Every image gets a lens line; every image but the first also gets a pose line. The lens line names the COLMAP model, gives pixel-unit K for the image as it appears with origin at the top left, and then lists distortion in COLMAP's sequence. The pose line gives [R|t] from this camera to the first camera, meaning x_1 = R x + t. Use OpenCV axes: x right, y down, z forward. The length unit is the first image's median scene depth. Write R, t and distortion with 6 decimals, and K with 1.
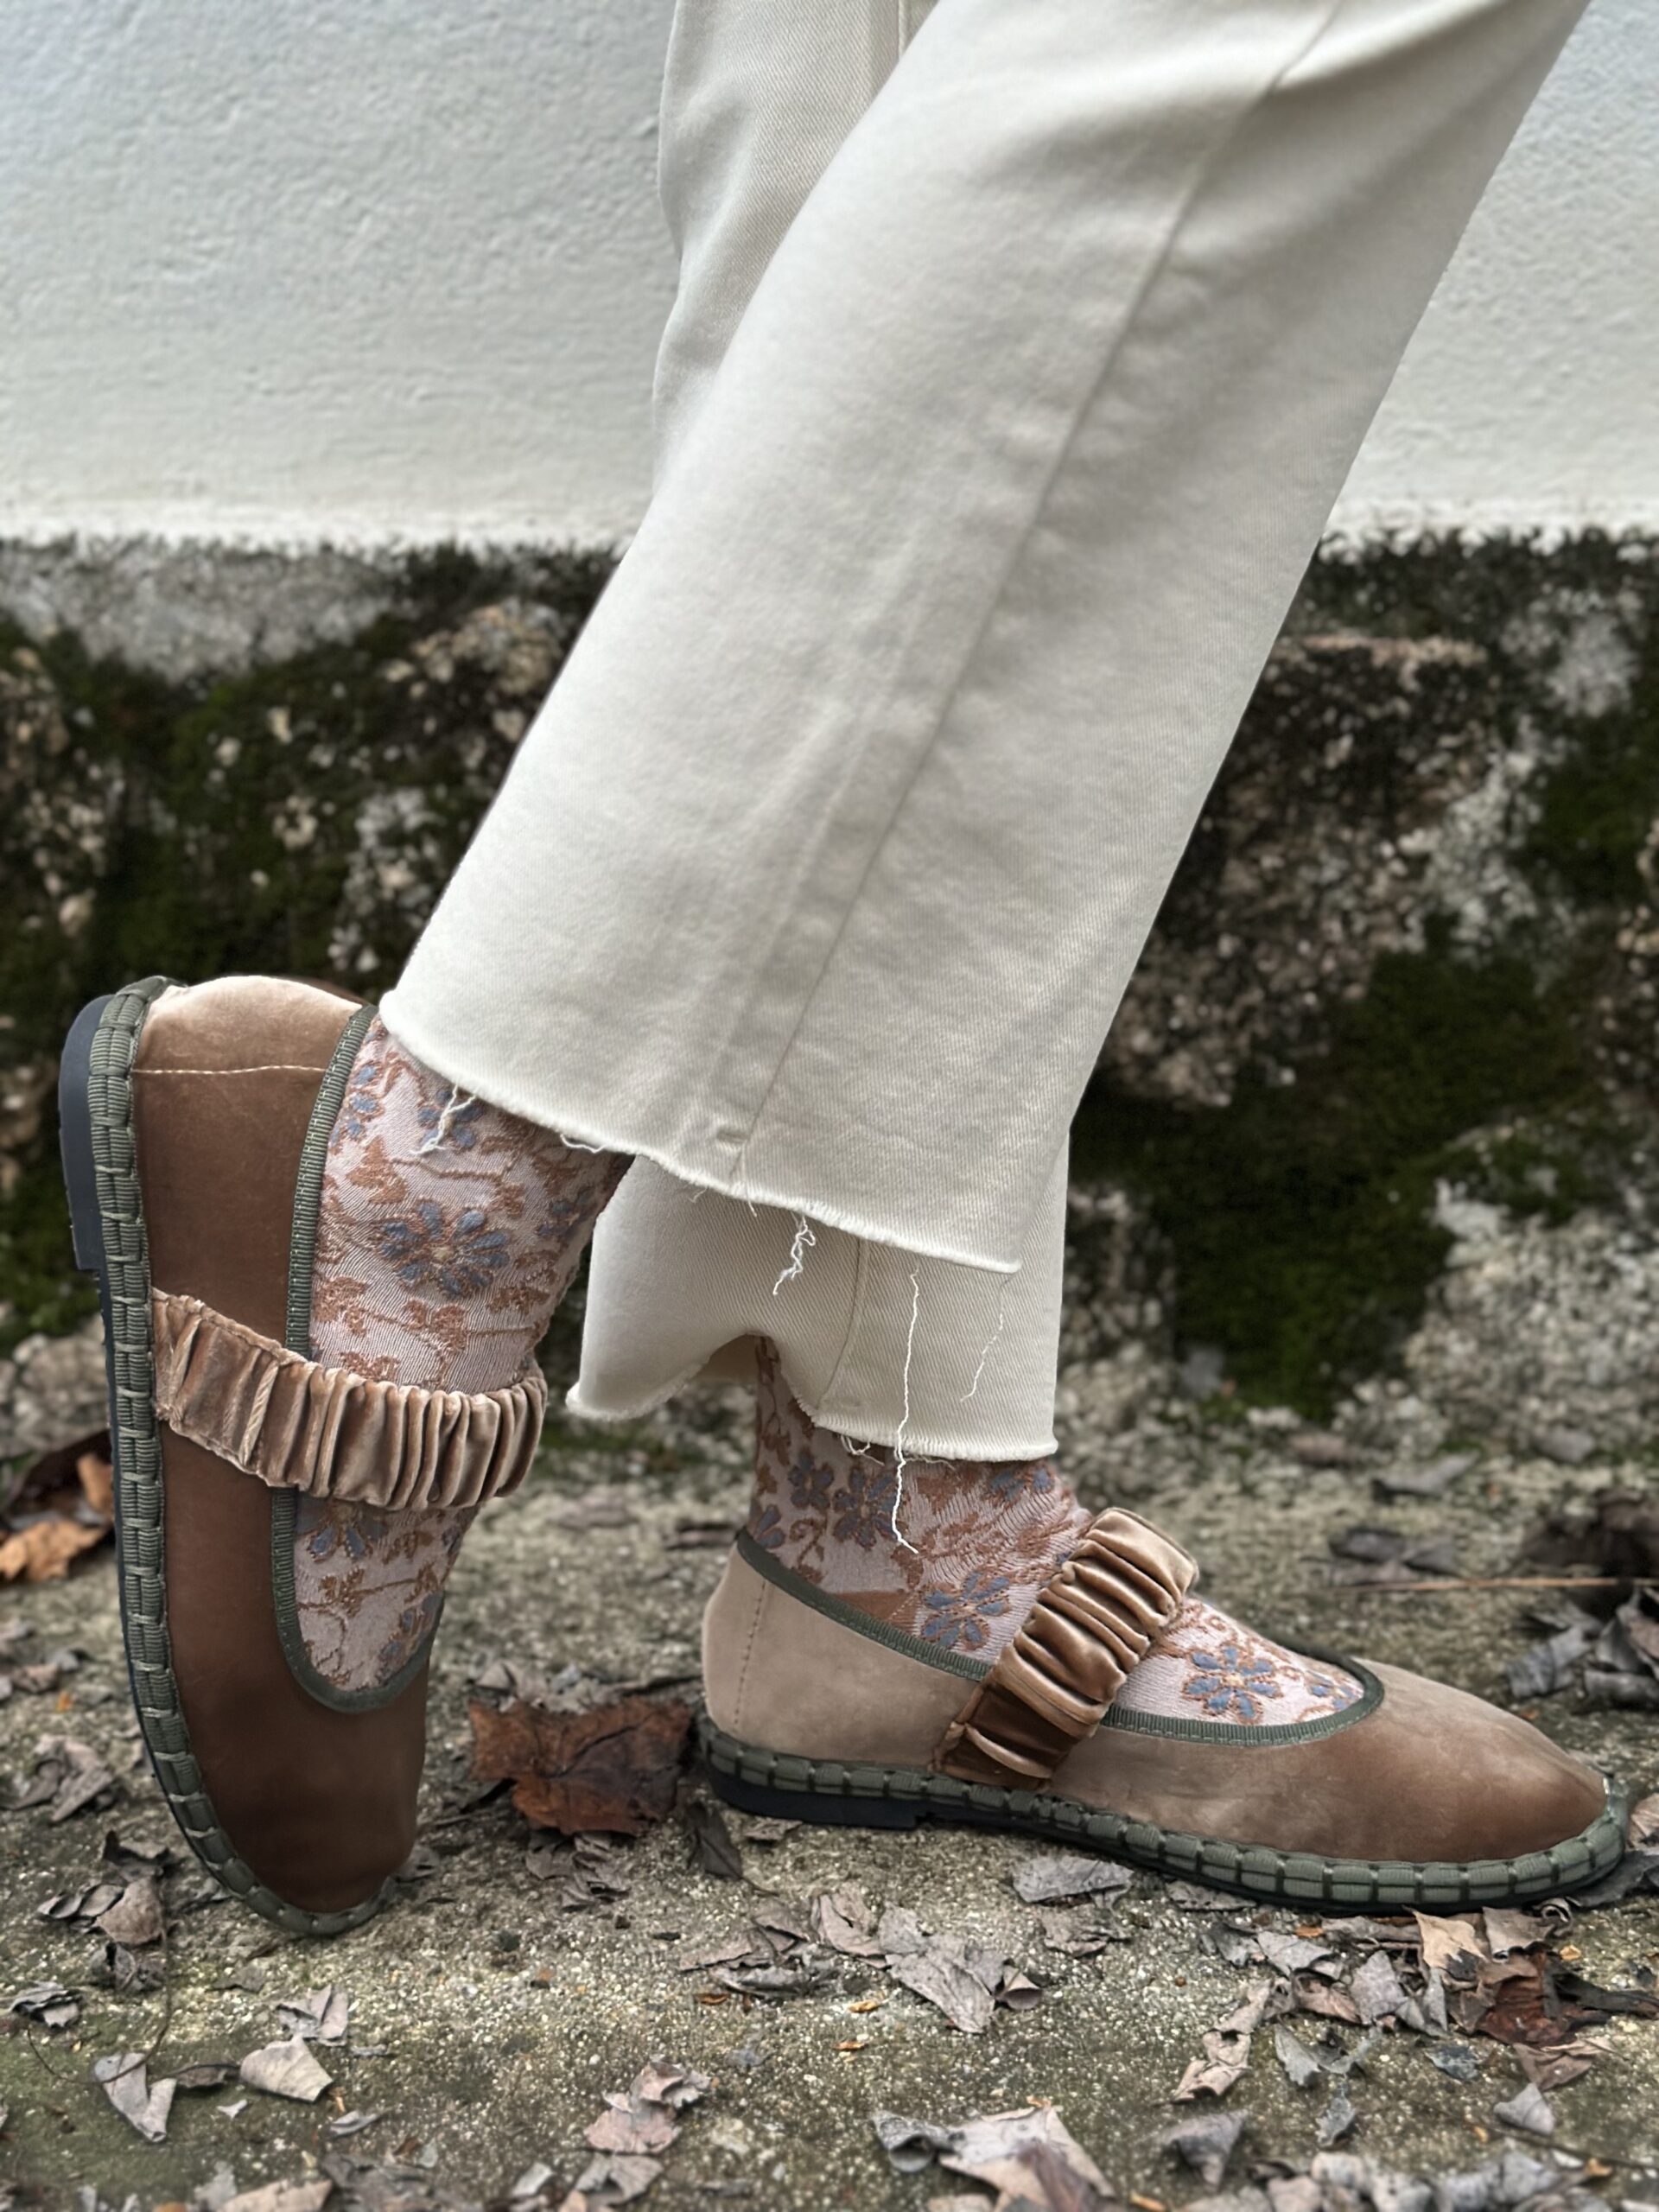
lens RADIAL K [[3080.4, 0, 844.5], [0, 3080.4, 1120.4], [0, 0, 1]] dist [0.253833, -0.578809]
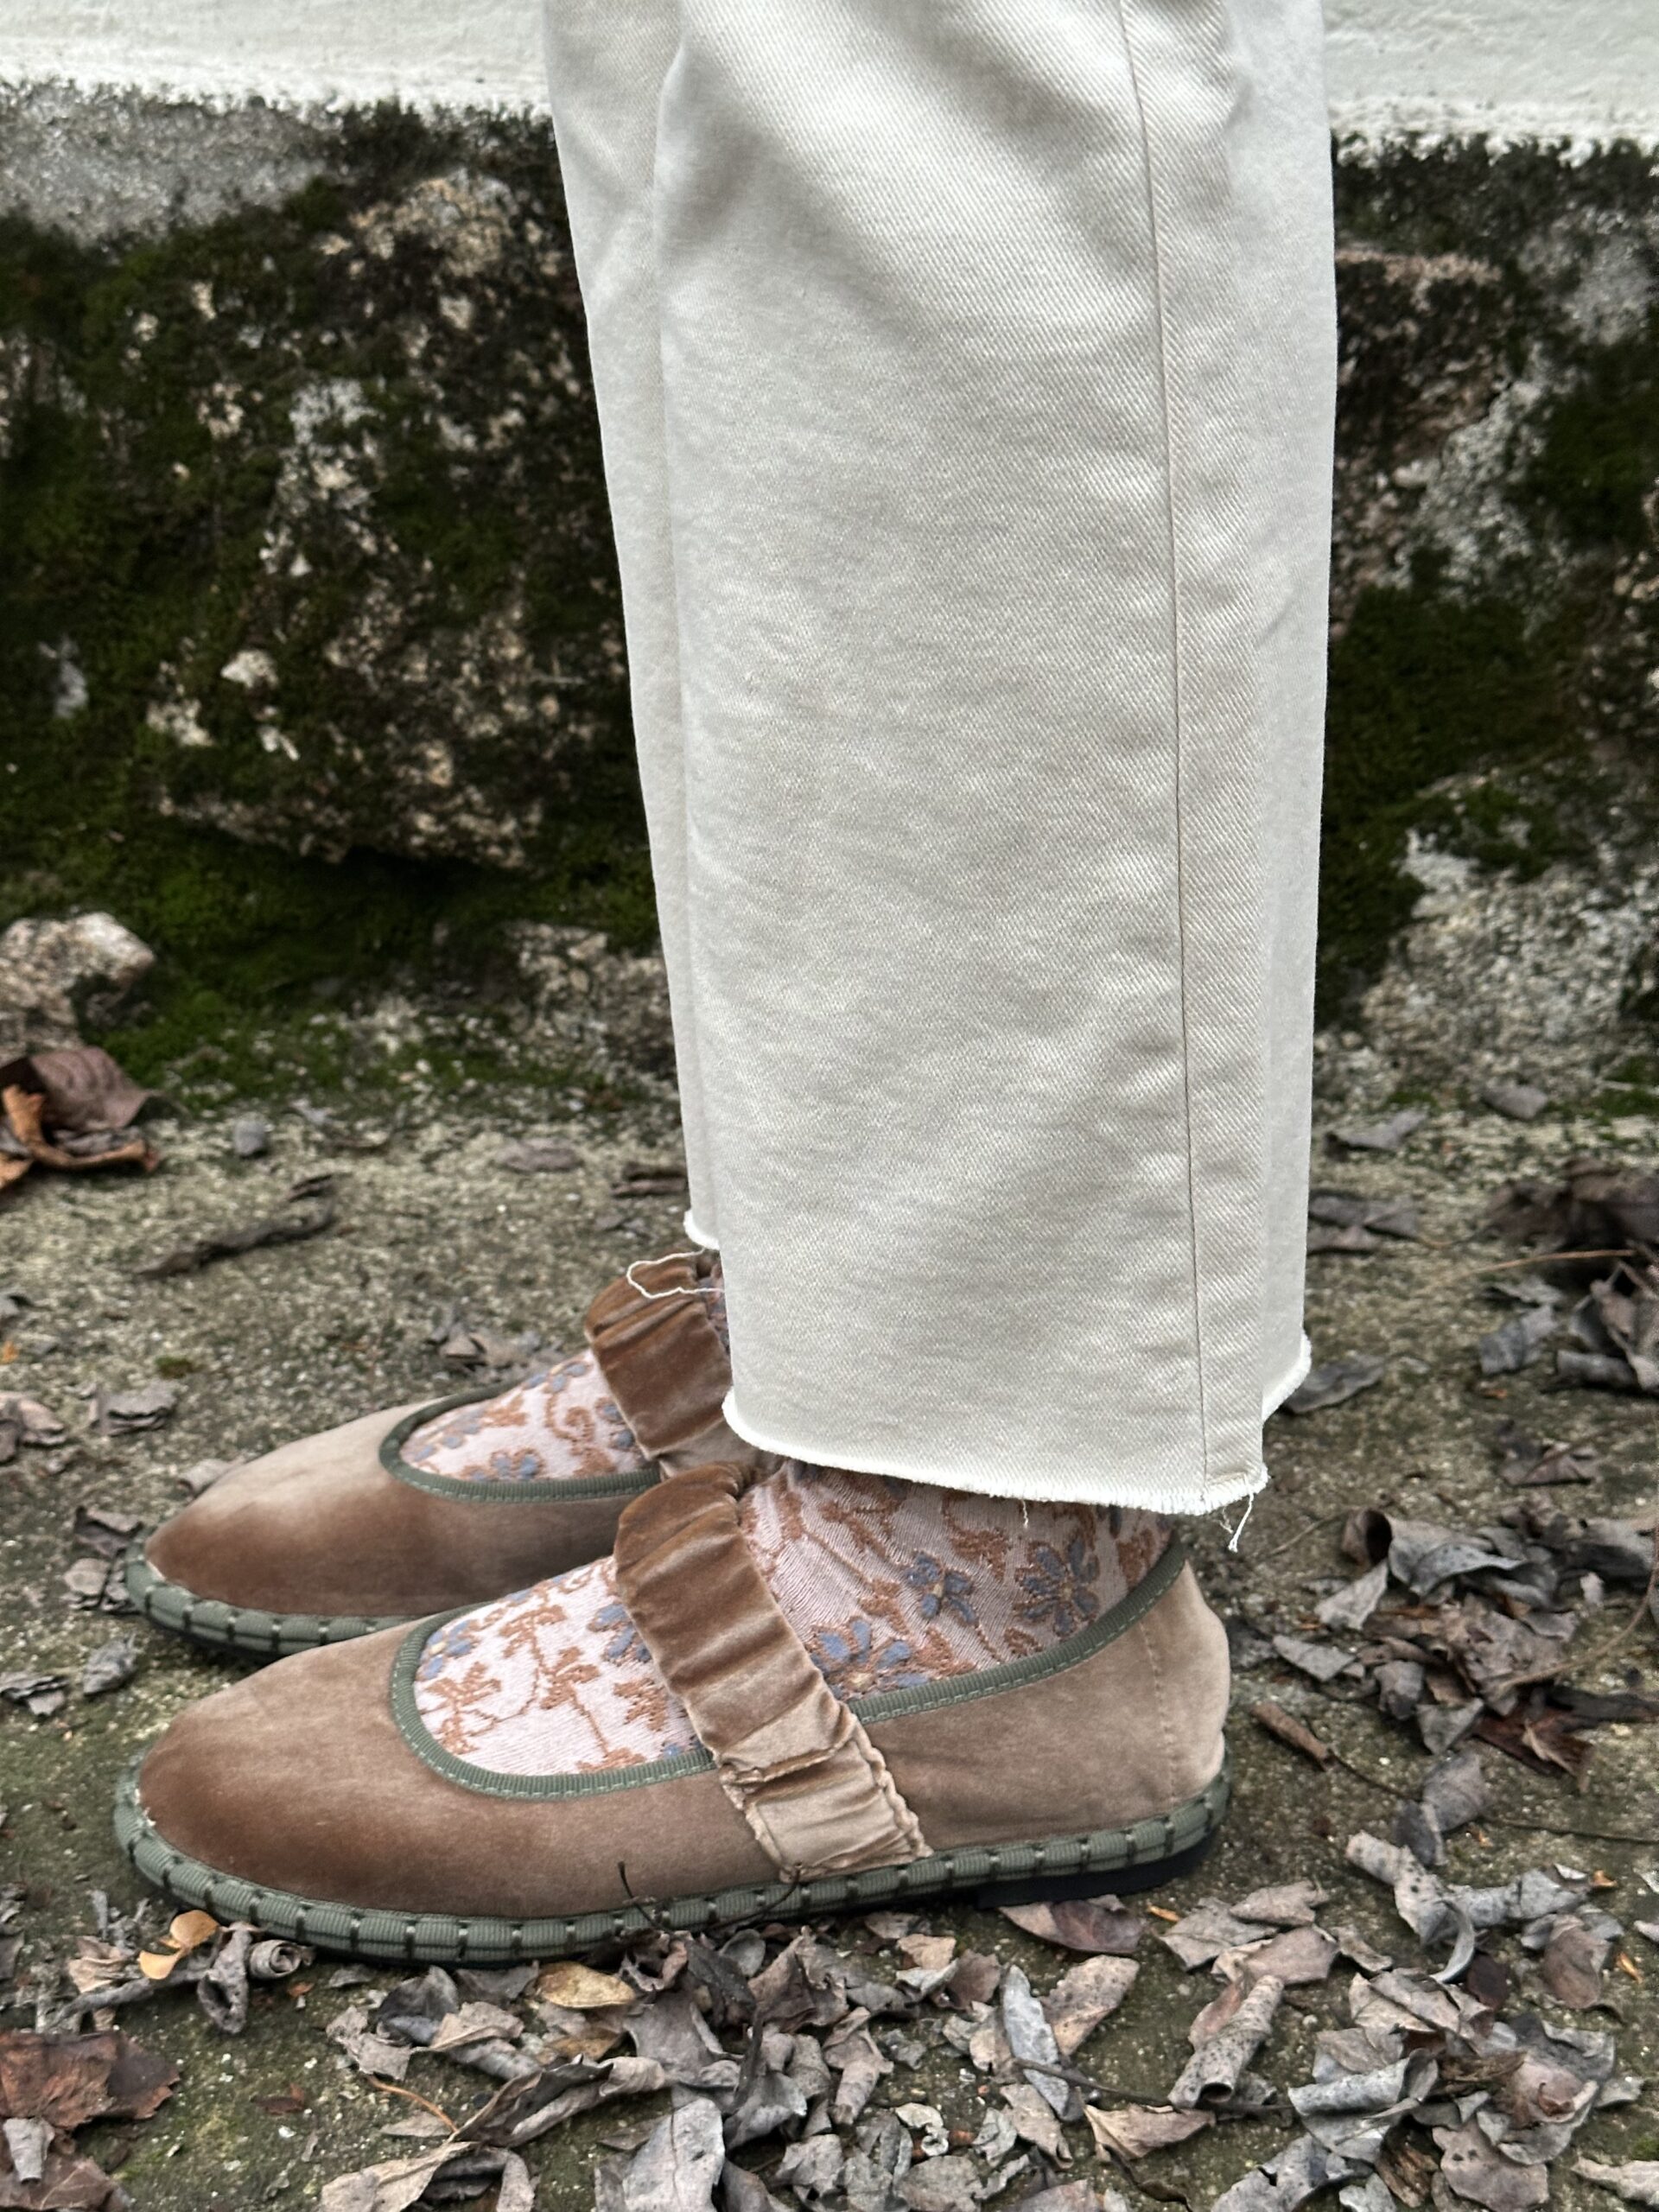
lens RADIAL K [[3088.6, 0, 829.5], [0, 3088.6, 1106.0], [0, 0, 1]] dist [0.231695, -0.520654]
pose [[0.997559, 0.020355, 0.066797, -0.055232], [-0.030616, 0.987221, 0.156388, -0.043963], [-0.062760, -0.158051, 0.985434, 0.037597]]
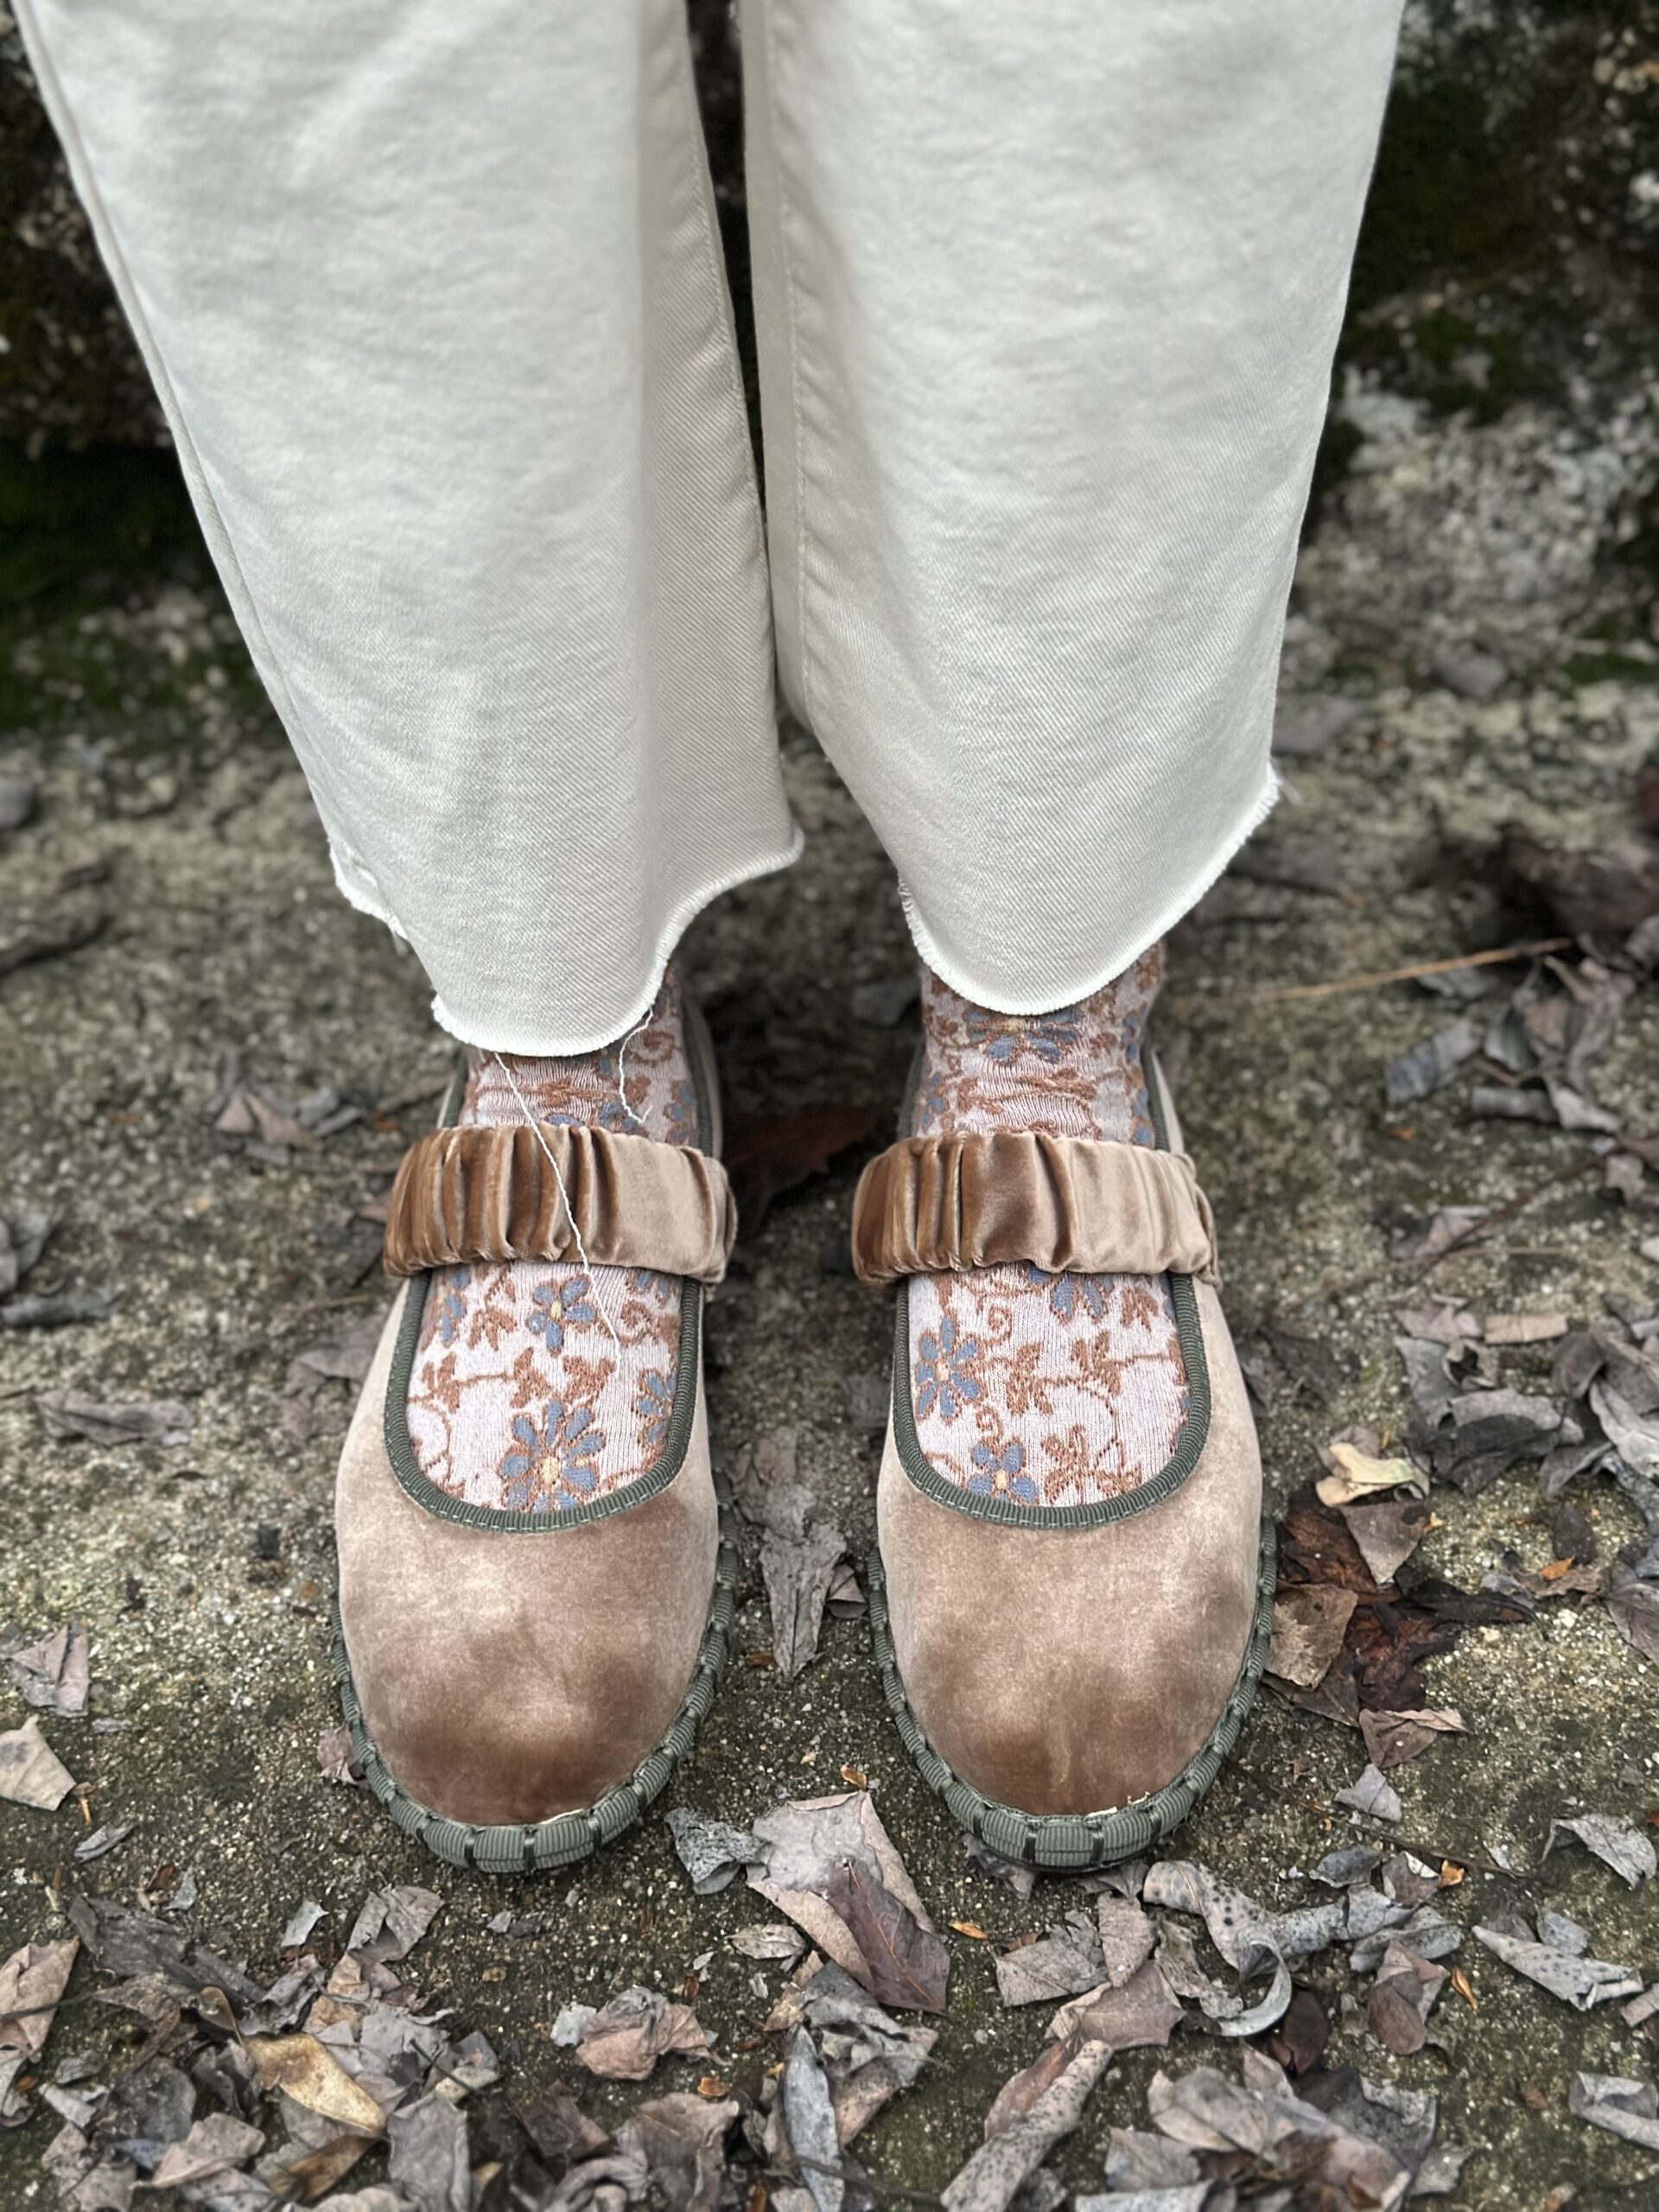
lens RADIAL K [[3096.0, 0, 871.7], [0, 3096.0, 1112.9], [0, 0, 1]] dist [0.227532, -0.514469]
pose [[0.998349, -0.038448, 0.042667, 0.024784], [0.014086, 0.884099, 0.467087, -0.201726], [-0.055681, -0.465715, 0.883181, 0.194847]]
